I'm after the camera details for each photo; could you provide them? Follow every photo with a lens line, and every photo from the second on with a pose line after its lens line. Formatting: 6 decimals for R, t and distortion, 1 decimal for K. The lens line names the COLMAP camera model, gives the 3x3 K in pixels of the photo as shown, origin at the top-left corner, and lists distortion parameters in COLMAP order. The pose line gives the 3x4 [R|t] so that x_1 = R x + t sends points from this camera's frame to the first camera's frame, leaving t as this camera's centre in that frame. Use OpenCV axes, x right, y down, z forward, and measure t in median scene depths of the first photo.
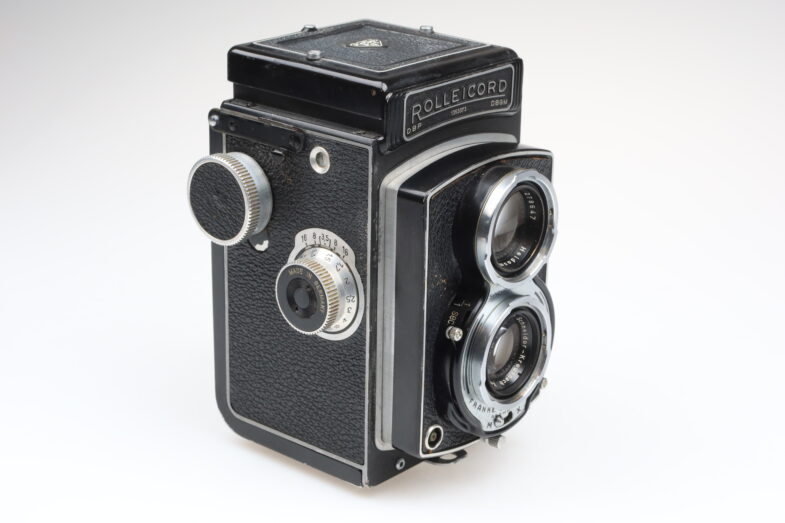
lens RADIAL K [[1697.0, 0, 392.5], [0, 1697.0, 261.5], [0, 0, 1]] dist [0.050524, 0.039547]
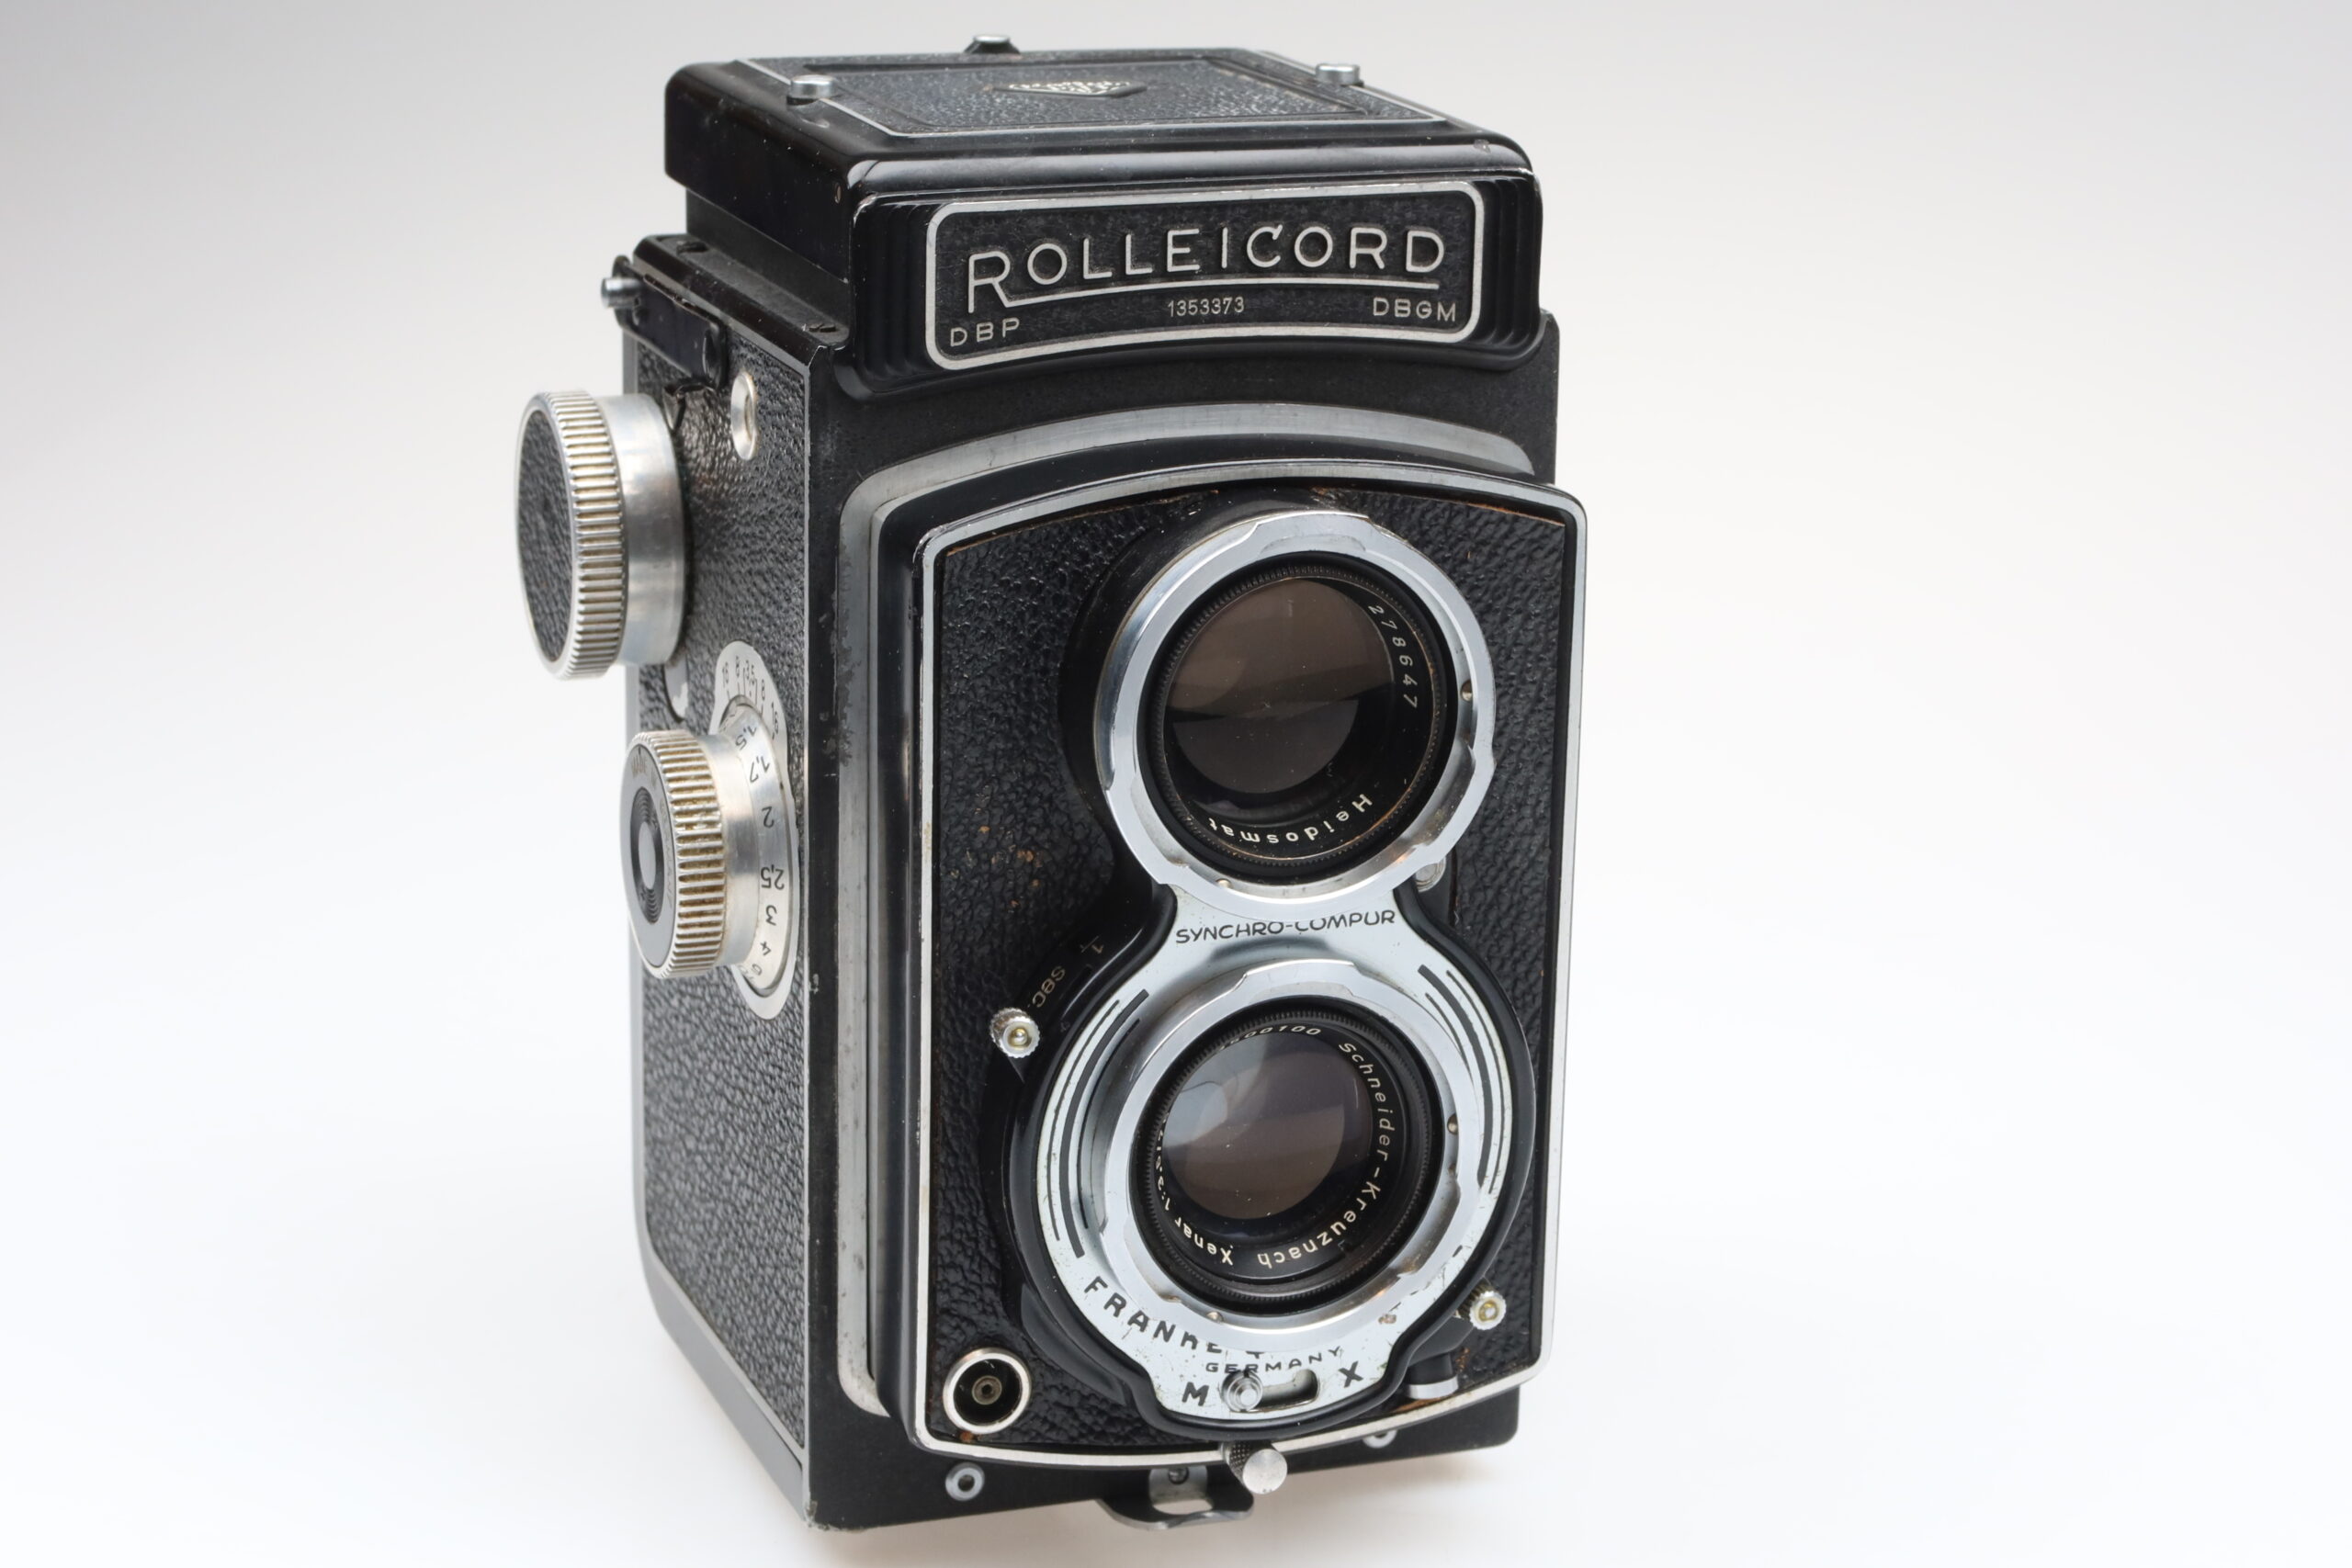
lens RADIAL K [[5084.0, 0, 1176.0], [0, 5084.0, 784.0], [0, 0, 1]] dist [0.050524, 0.039547]
pose [[0.865297, 0.124947, -0.485438, 0.469454], [-0.168454, 0.984596, -0.046845, 0.035389], [0.472107, 0.122309, 0.873015, 0.229217]]
